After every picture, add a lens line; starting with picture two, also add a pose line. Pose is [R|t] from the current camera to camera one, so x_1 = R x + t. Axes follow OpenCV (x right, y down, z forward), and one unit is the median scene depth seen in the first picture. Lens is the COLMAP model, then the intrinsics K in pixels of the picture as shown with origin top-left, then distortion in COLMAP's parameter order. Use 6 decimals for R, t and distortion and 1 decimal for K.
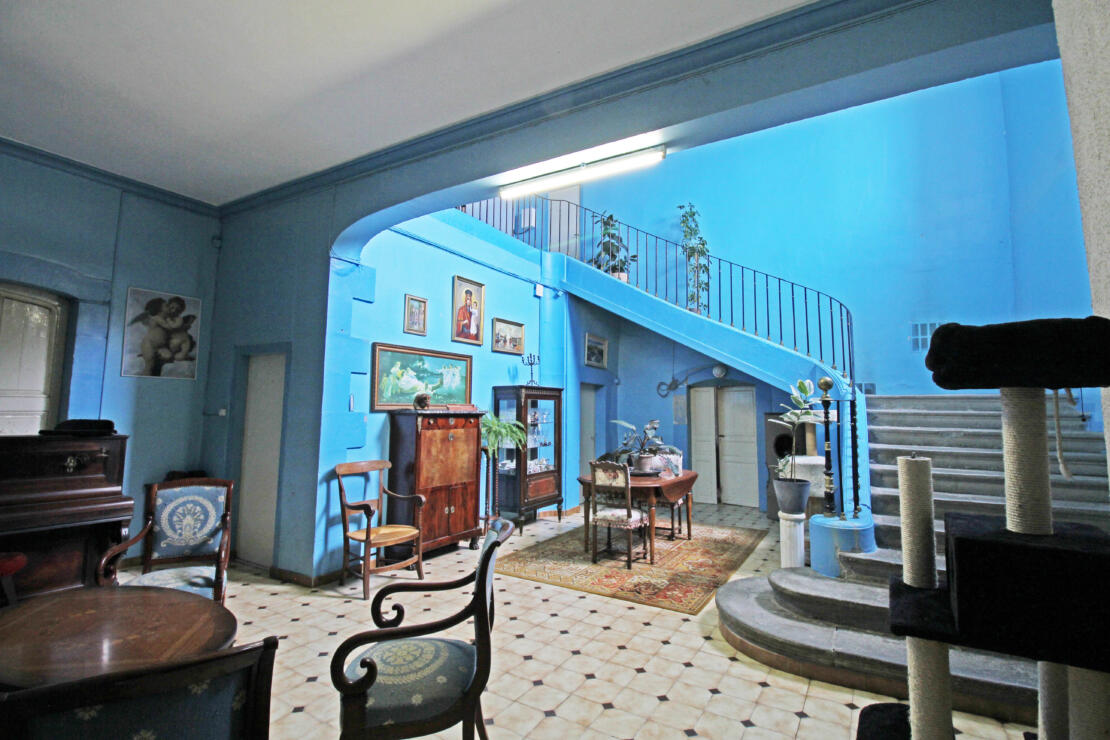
lens RADIAL K [[523.7, 0, 557.0], [0, 523.7, 367.7], [0, 0, 1]] dist [0.001185, 0.000023]
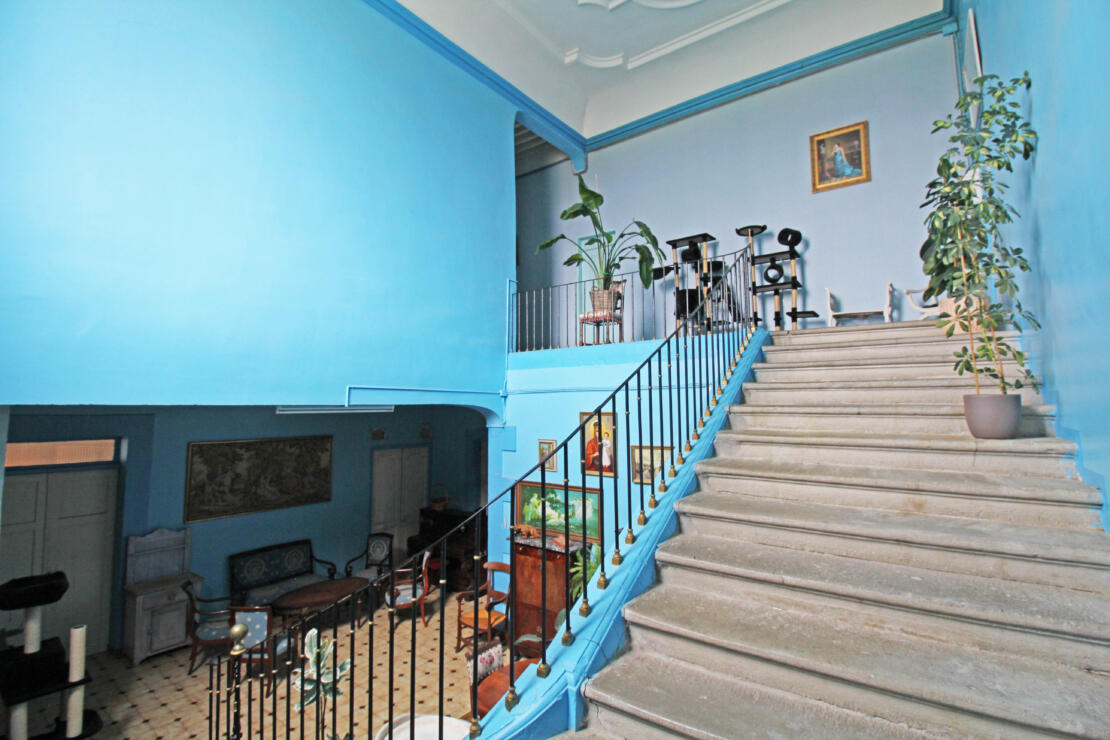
lens RADIAL K [[523.7, 0, 555.6], [0, 523.7, 369.6], [0, 0, 1]] dist [0.001185, 0.000023]
pose [[-0.074601, -0.078614, -0.994110, 0.943678], [0.090776, 0.992214, -0.085276, -0.189827], [0.993073, -0.096603, -0.066884, 1.115203]]
